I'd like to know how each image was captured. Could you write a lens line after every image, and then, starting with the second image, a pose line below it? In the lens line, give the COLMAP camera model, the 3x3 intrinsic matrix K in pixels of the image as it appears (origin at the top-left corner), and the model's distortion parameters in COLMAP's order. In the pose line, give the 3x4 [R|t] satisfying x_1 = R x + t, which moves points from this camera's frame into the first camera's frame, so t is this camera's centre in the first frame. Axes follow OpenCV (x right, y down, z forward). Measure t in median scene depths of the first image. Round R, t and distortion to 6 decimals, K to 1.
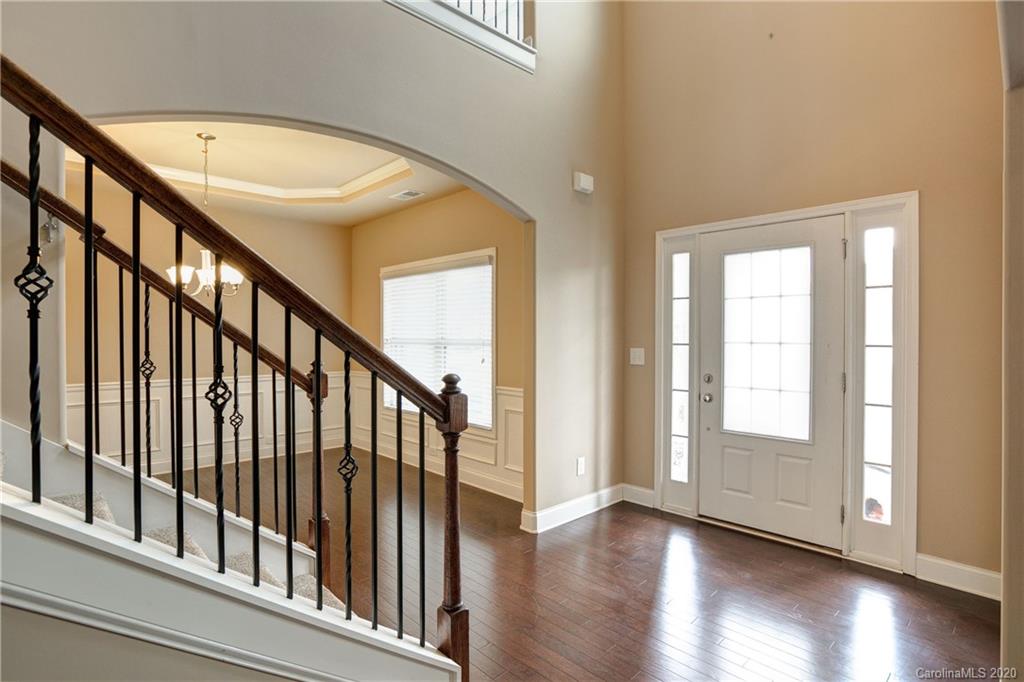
lens RADIAL K [[515.5, 0, 518.4], [0, 515.5, 336.8], [0, 0, 1]] dist [-0.030453, 0.001026]
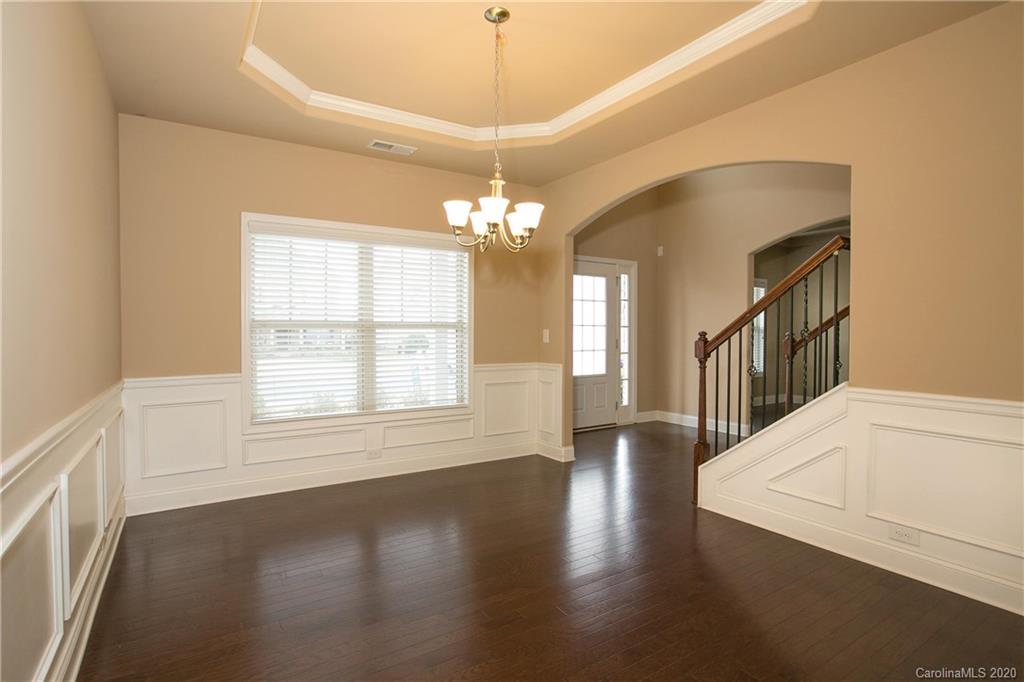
lens RADIAL K [[515.5, 0, 521.2], [0, 515.5, 334.5], [0, 0, 1]] dist [-0.030453, 0.001026]
pose [[0.185967, -0.008514, 0.982519, -1.589638], [0.006276, 0.999952, 0.007477, 0.033126], [-0.982536, 0.004775, 0.186012, 1.013375]]
